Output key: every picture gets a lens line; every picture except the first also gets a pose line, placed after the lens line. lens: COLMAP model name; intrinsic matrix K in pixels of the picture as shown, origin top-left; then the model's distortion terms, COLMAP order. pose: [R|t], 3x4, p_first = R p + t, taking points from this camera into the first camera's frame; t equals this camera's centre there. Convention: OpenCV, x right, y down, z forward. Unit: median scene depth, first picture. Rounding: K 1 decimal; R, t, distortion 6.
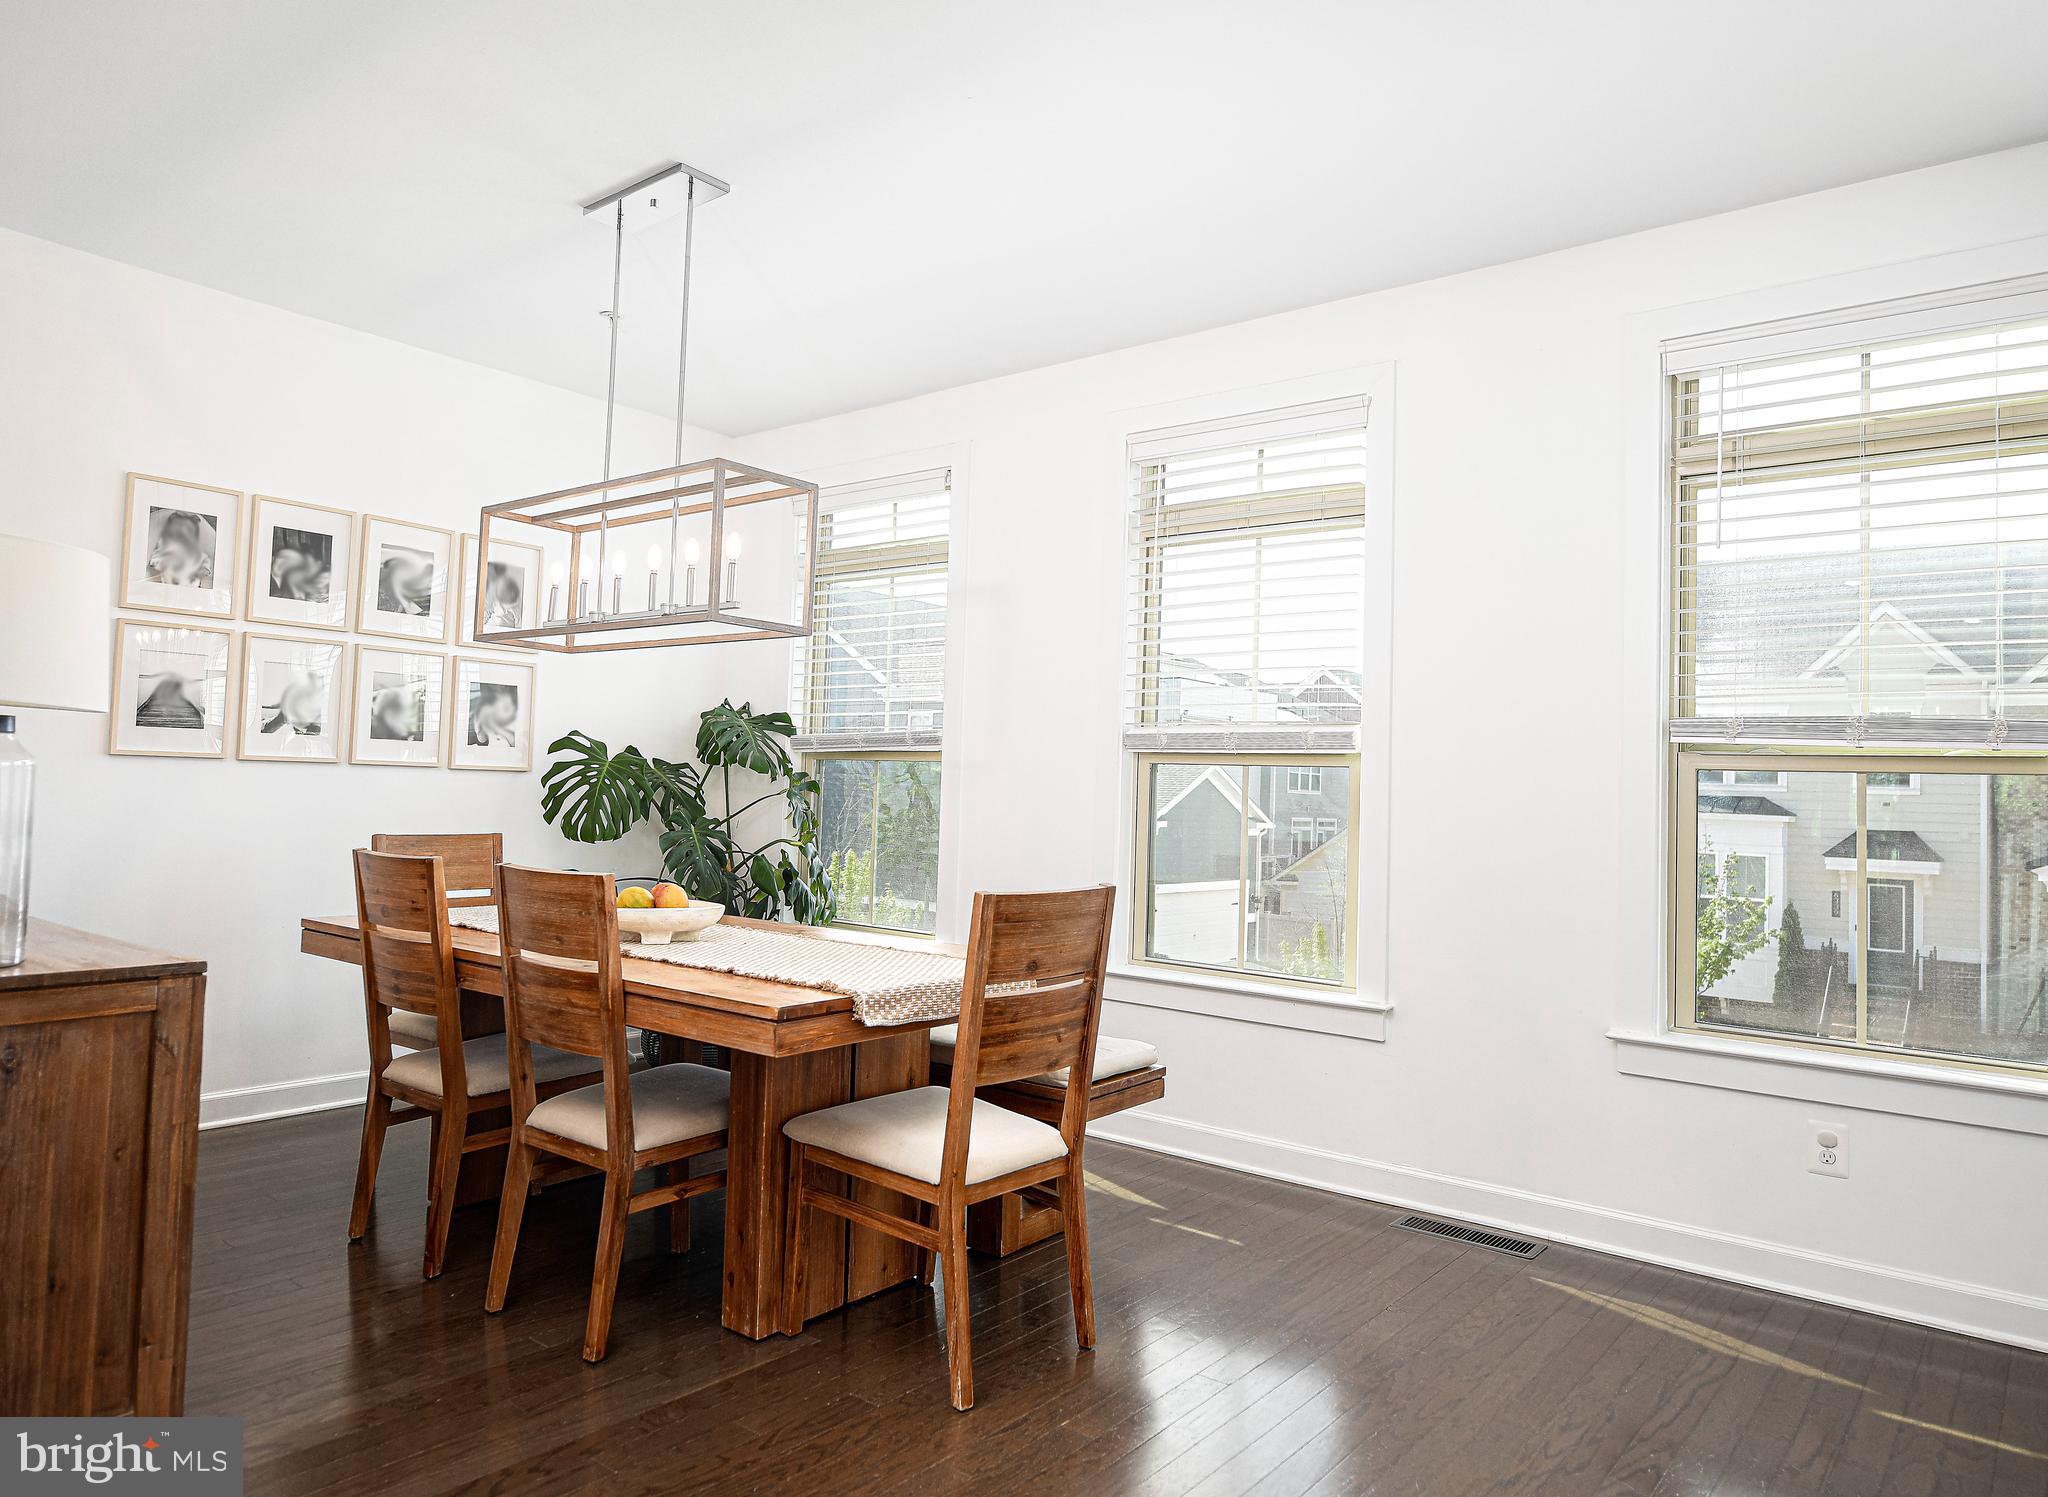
lens RADIAL K [[1302.9, 0, 1024.2], [0, 1302.9, 741.4], [0, 0, 1]] dist [0.001017, -0.004782]
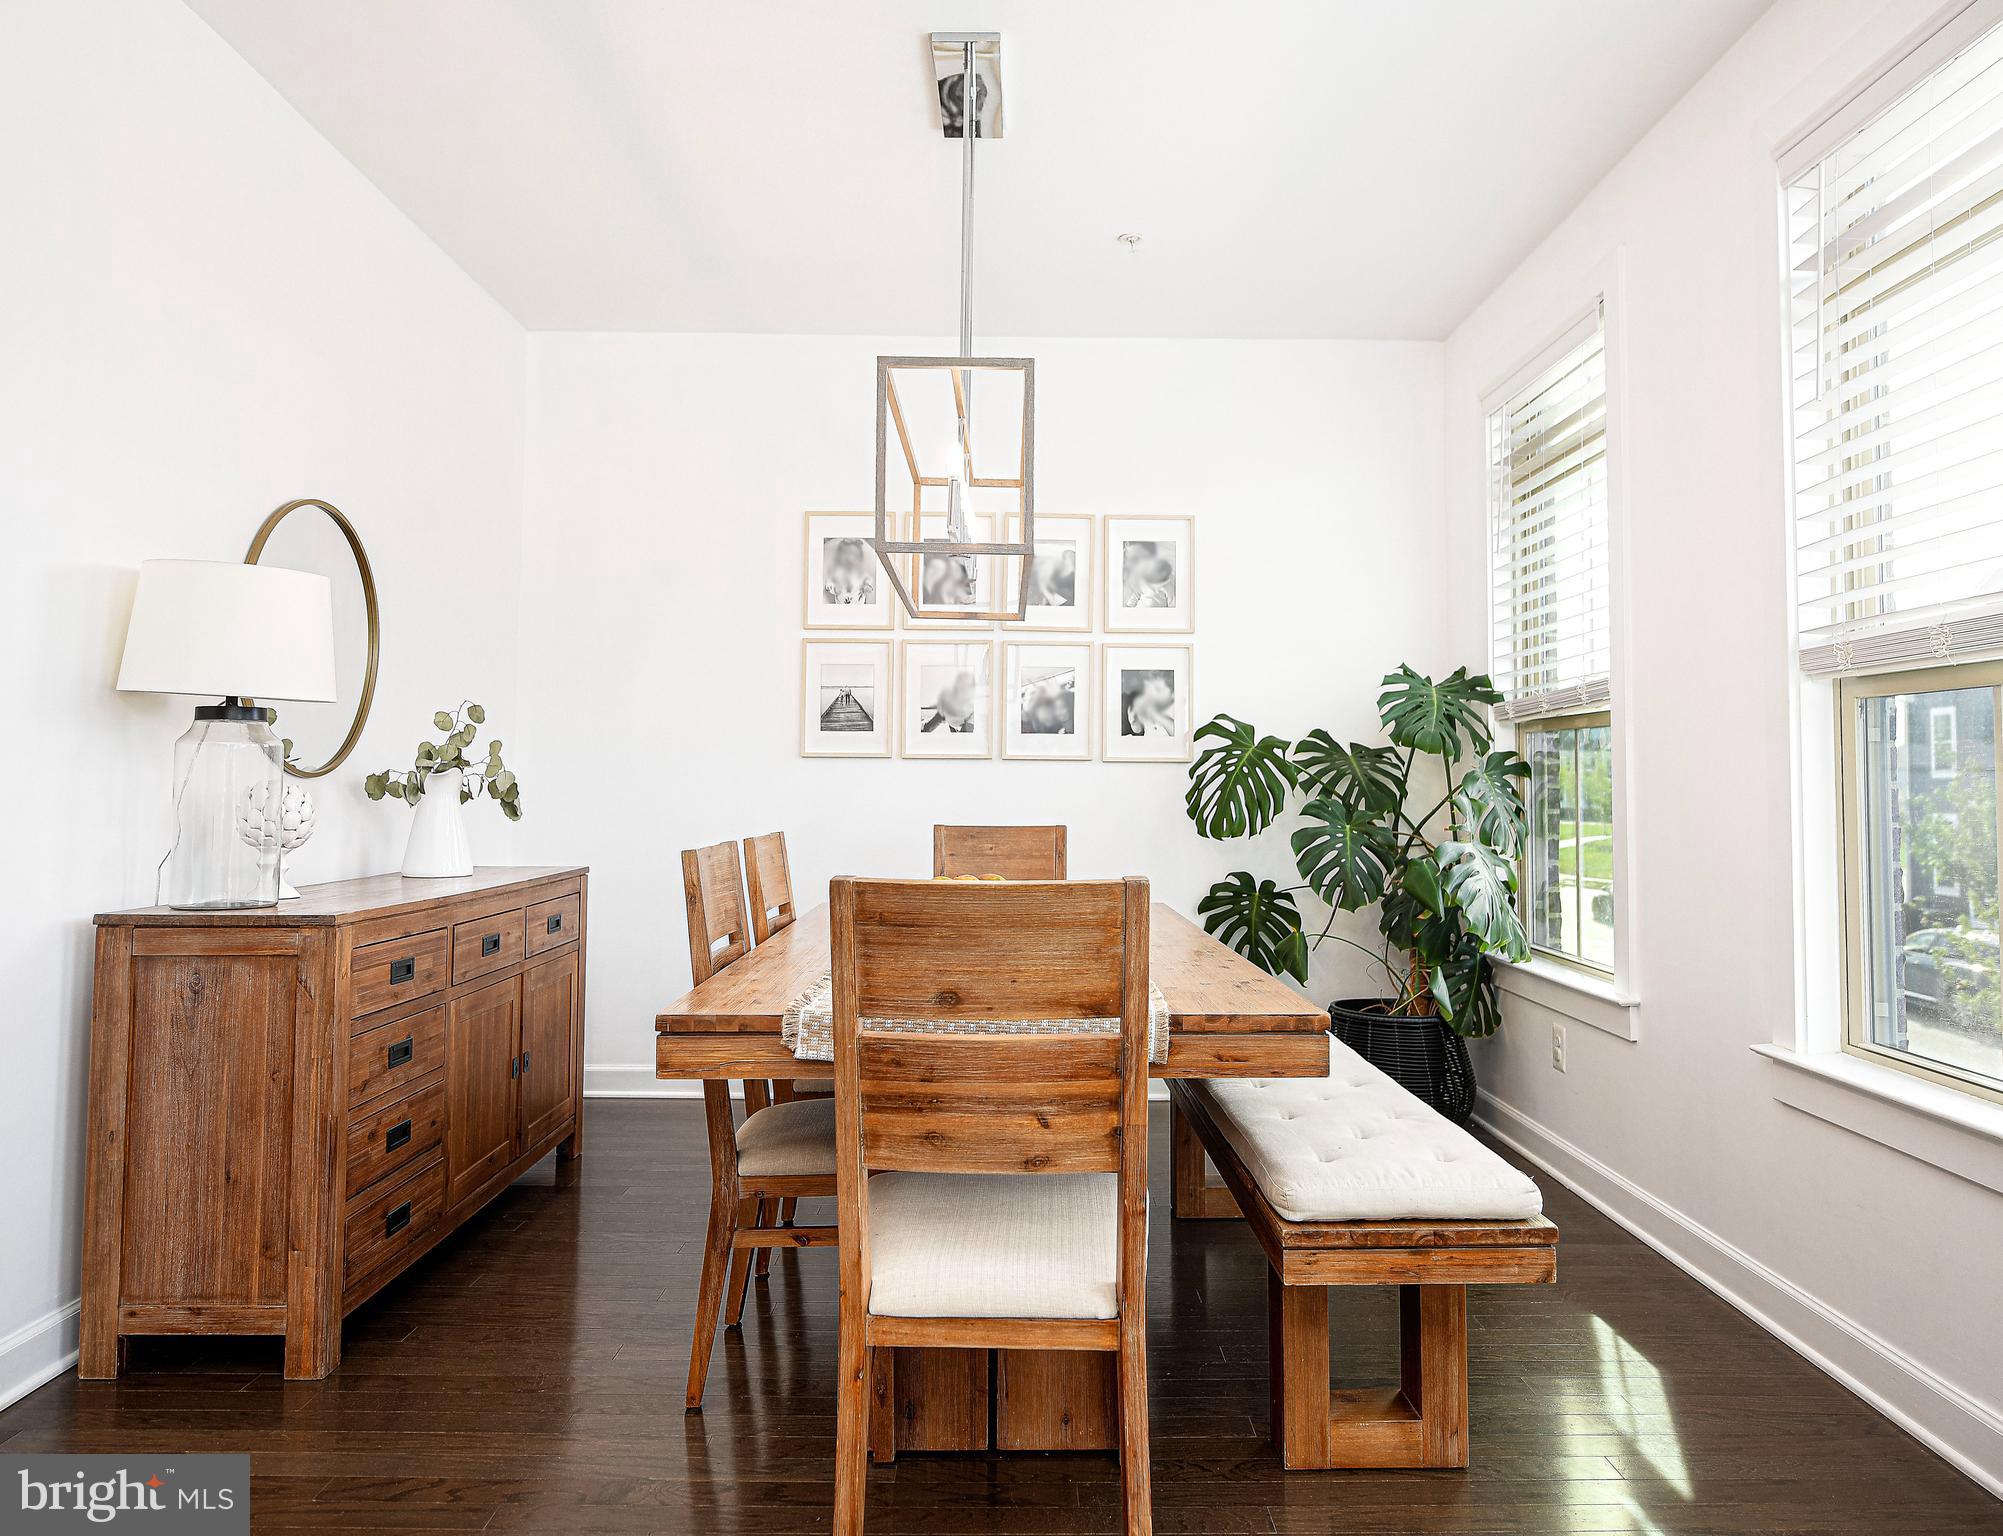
lens RADIAL K [[1368.2, 0, 1027.9], [0, 1368.2, 701.3], [0, 0, 1]] dist [-0.013919, 0.001871]
pose [[0.637279, -0.074772, -0.766997, 0.346698], [0.042055, 0.997173, -0.062268, 0.043104], [0.769485, 0.007426, 0.638622, 0.368202]]
